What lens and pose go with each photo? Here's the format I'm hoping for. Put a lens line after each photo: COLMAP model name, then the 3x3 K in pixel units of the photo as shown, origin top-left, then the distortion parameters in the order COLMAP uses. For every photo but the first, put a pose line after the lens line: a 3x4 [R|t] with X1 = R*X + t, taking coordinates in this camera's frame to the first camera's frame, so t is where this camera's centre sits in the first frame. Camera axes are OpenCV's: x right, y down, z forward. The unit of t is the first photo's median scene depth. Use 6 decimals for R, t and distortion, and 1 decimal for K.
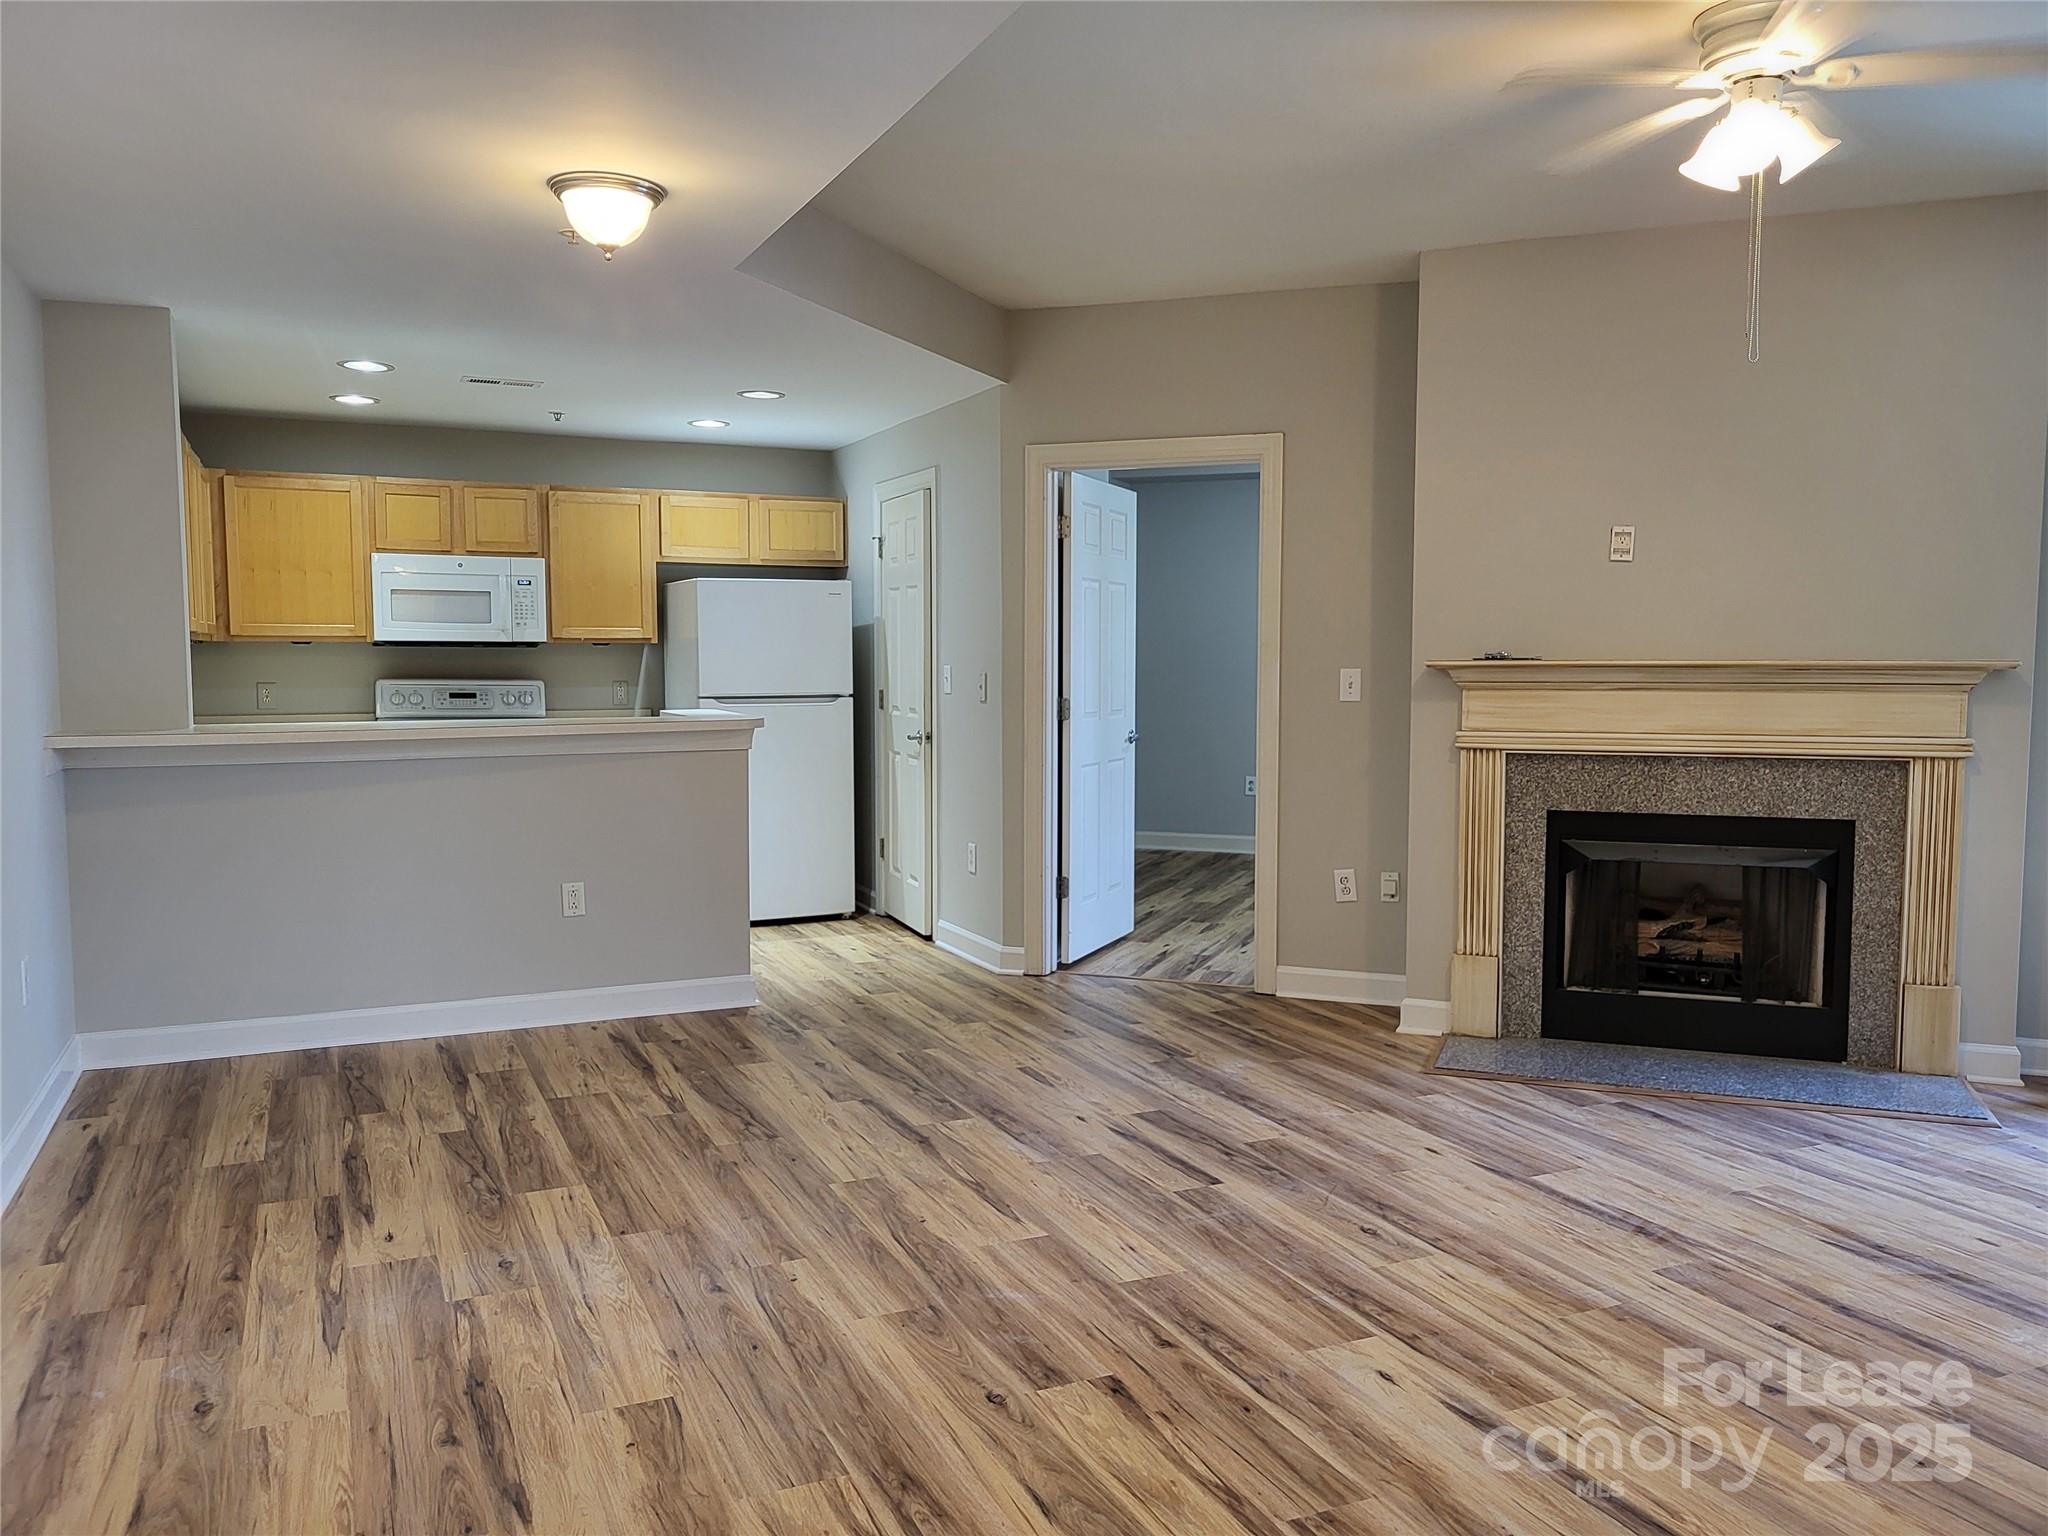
lens RADIAL K [[1566.0, 0, 1025.1], [0, 1566.0, 770.2], [0, 0, 1]] dist [0.023471, -0.005903]
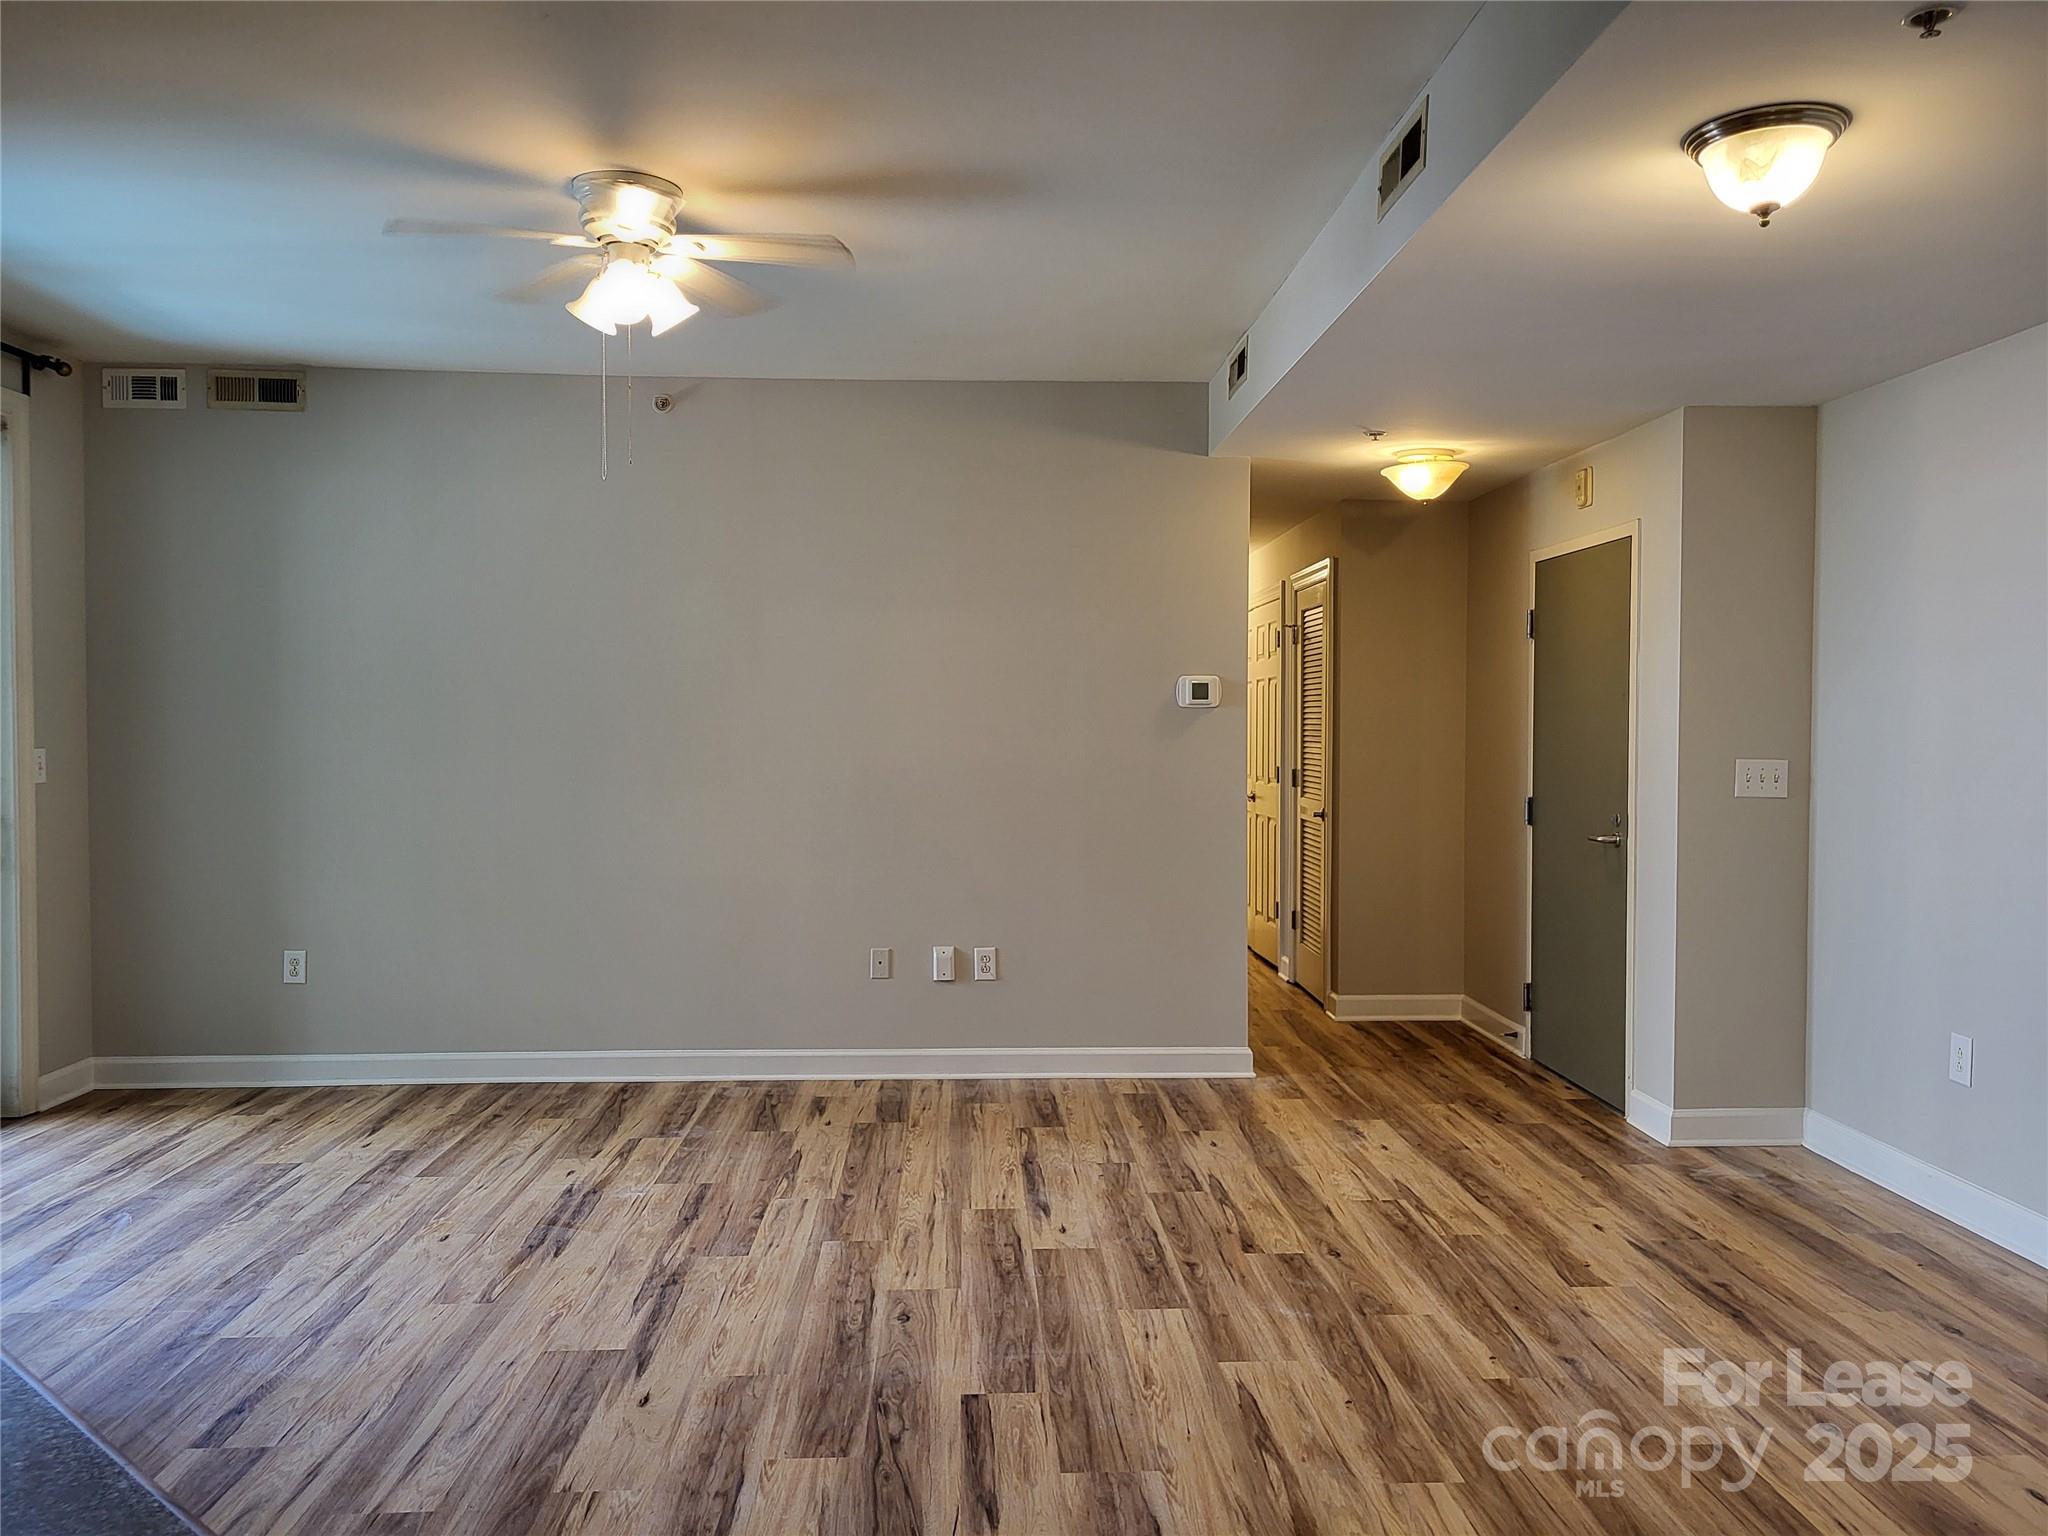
lens RADIAL K [[1566.0, 0, 1024.0], [0, 1566.0, 766.7], [0, 0, 1]] dist [0.023471, -0.005903]
pose [[-0.930610, -0.013205, 0.365773, -0.229161], [0.024577, 0.994839, 0.098445, -0.164130], [-0.365186, 0.100604, -0.925483, 1.987641]]
